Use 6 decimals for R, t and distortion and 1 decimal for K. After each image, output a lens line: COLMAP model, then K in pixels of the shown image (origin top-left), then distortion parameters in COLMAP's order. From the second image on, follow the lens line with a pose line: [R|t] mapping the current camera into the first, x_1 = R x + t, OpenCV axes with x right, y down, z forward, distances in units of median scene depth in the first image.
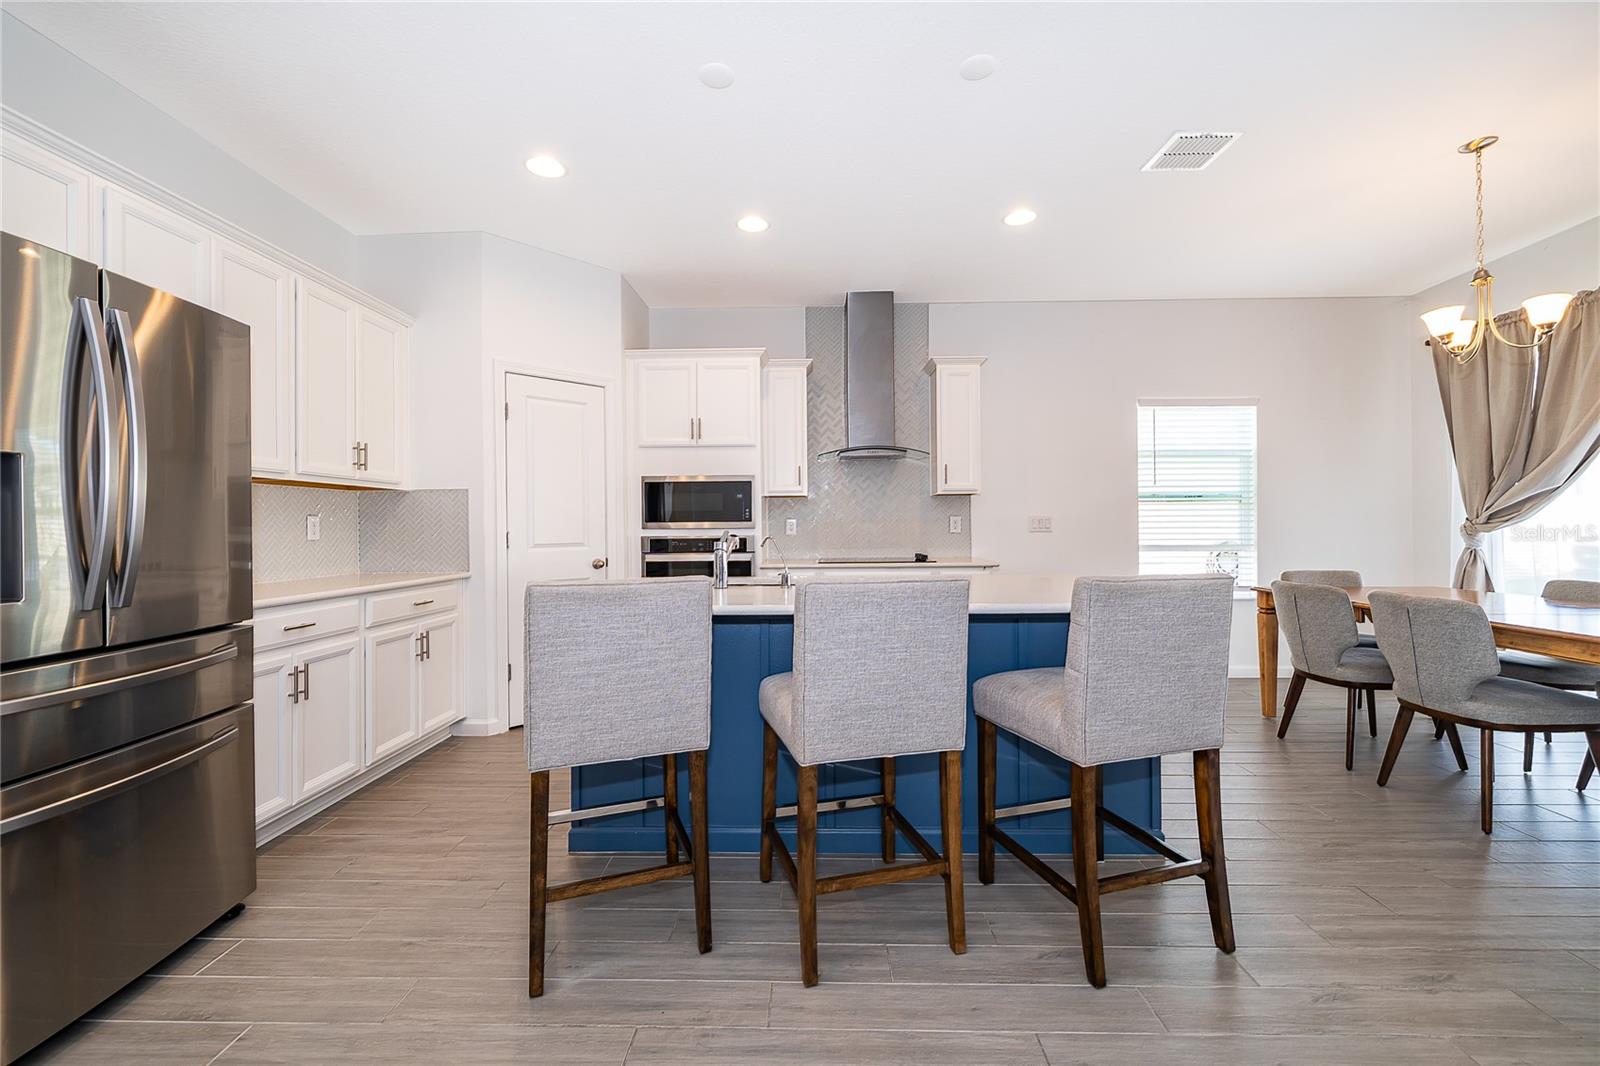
lens RADIAL K [[641.6, 0, 792.5], [0, 641.6, 523.3], [0, 0, 1]] dist [-0.001304, 0.000012]
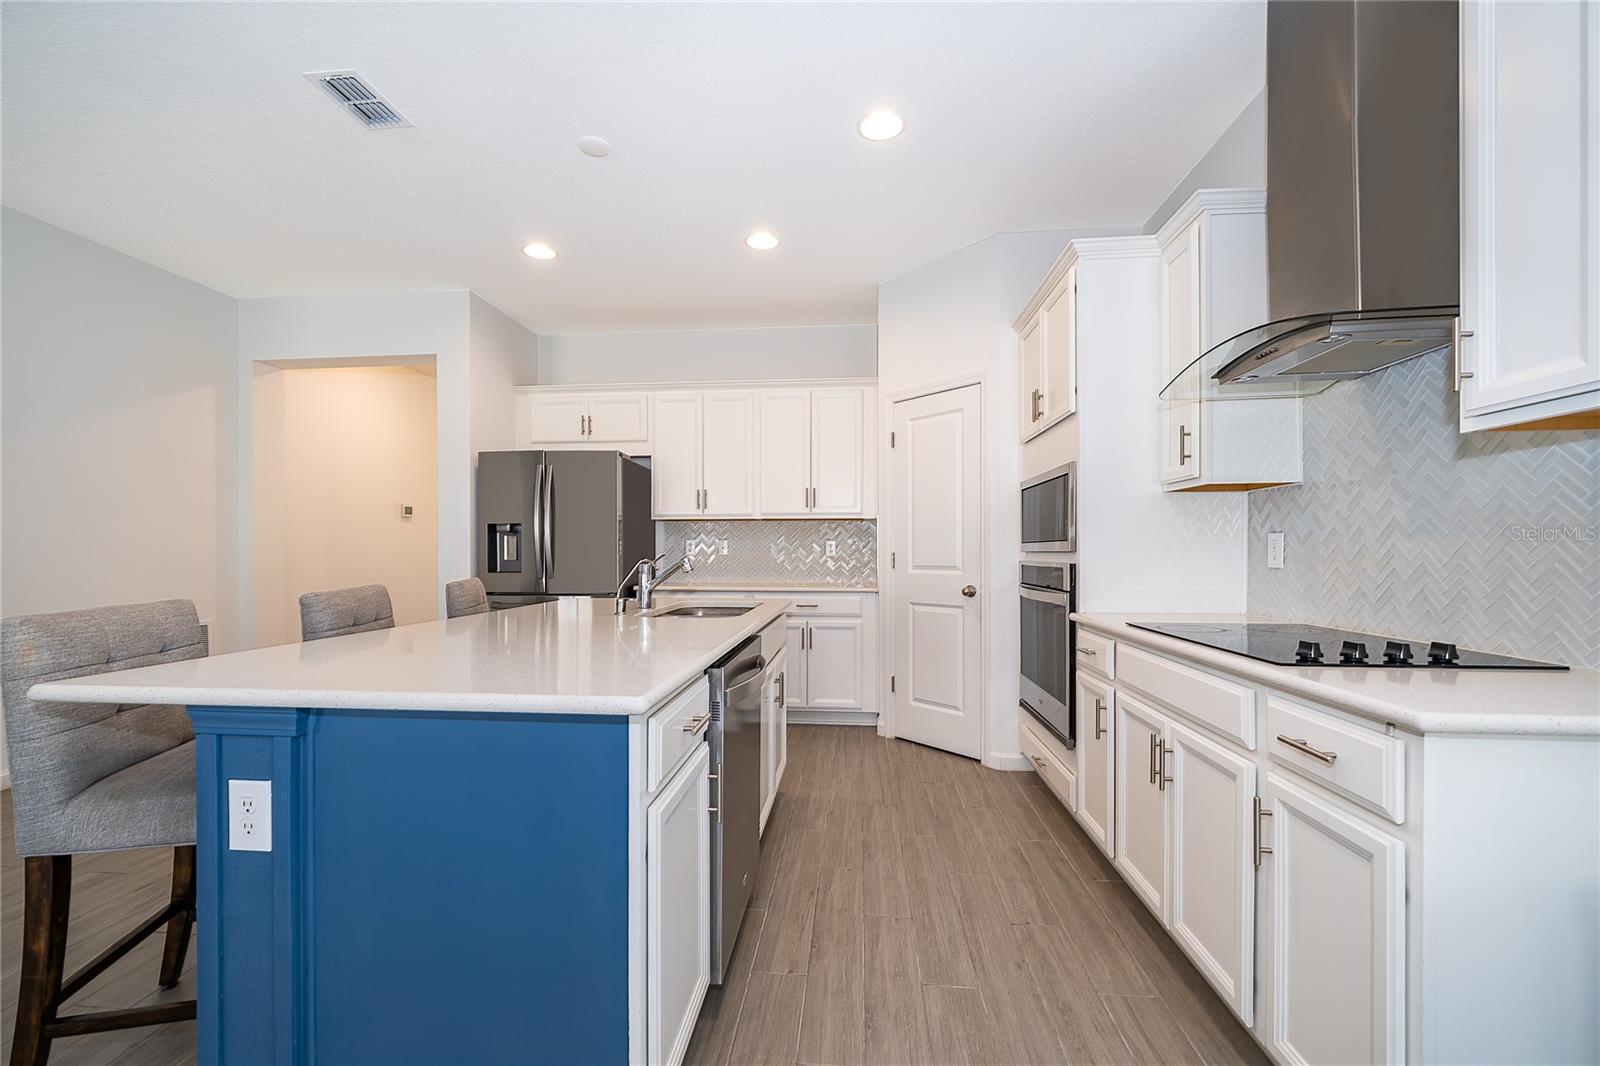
lens RADIAL K [[641.6, 0, 795.3], [0, 641.6, 552.5], [0, 0, 1]] dist [-0.001304, 0.000012]
pose [[-0.069794, 0.010904, -0.997502, 0.548047], [0.005064, 0.999931, 0.010576, 0.001219], [0.997549, -0.004313, -0.069844, 0.789390]]
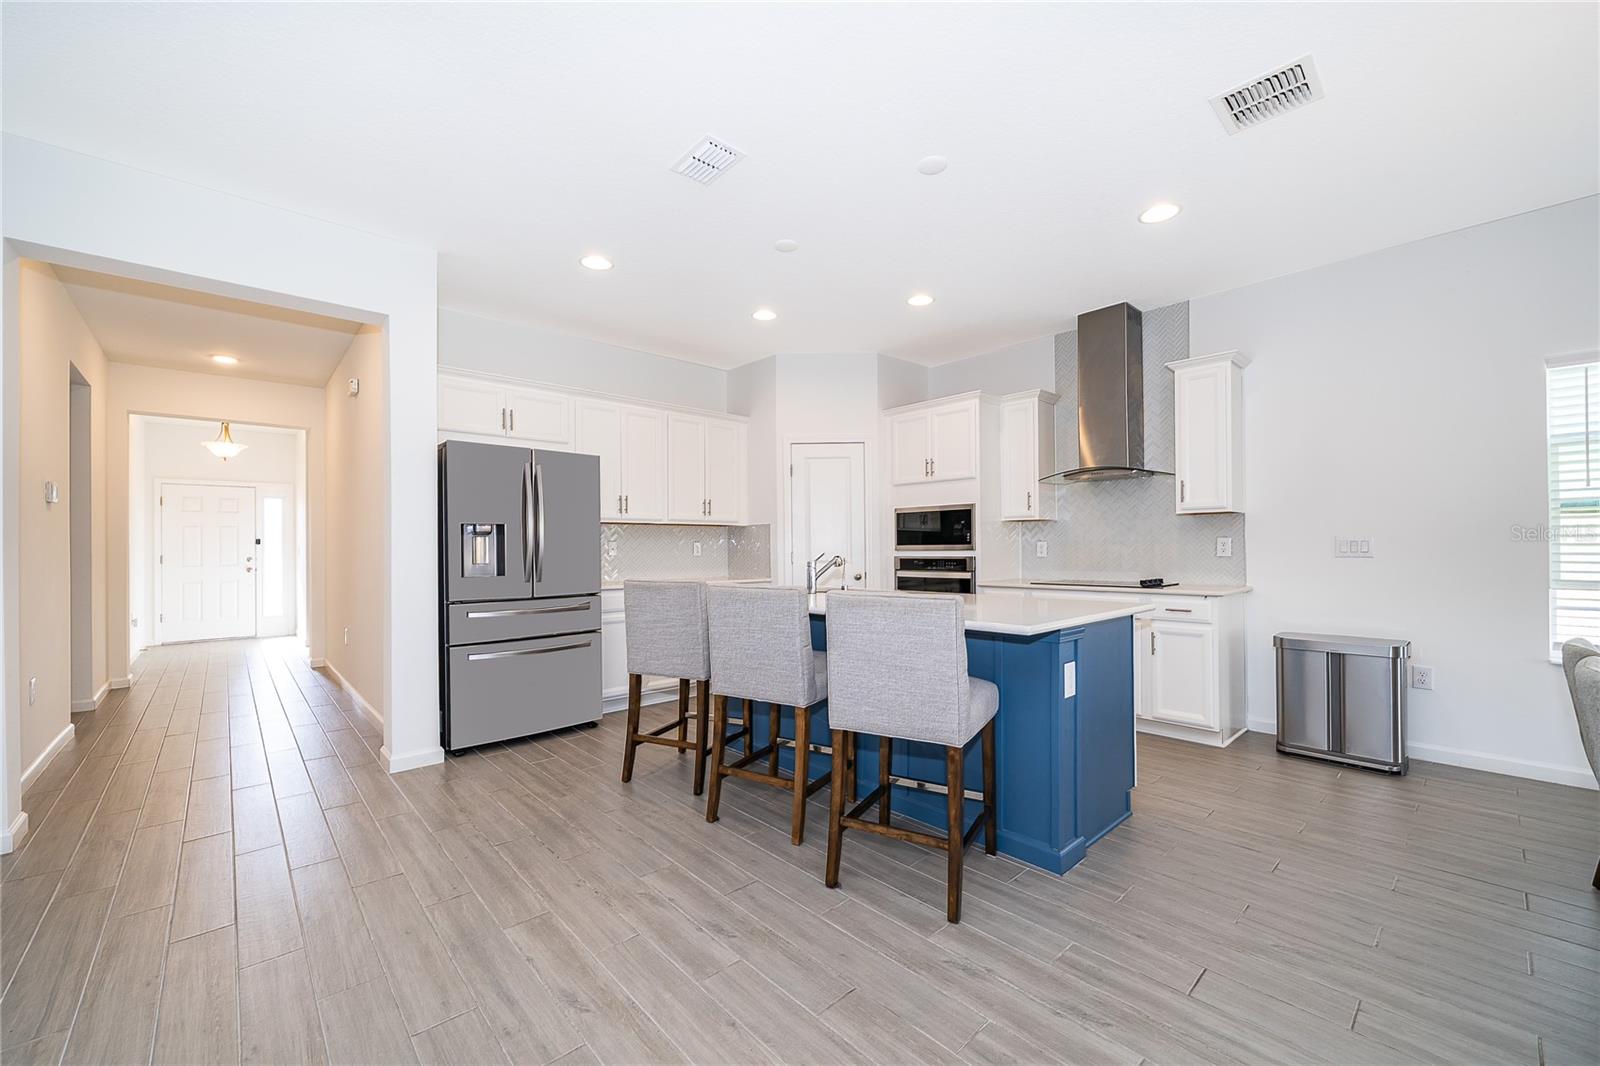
lens RADIAL K [[641.6, 0, 811.4], [0, 641.6, 552.9], [0, 0, 1]] dist [-0.001304, 0.000012]
pose [[0.694267, 0.009256, -0.719658, 0.556765], [0.003129, 0.999869, 0.015879, -0.007131], [0.719710, -0.013276, 0.694147, 0.009252]]
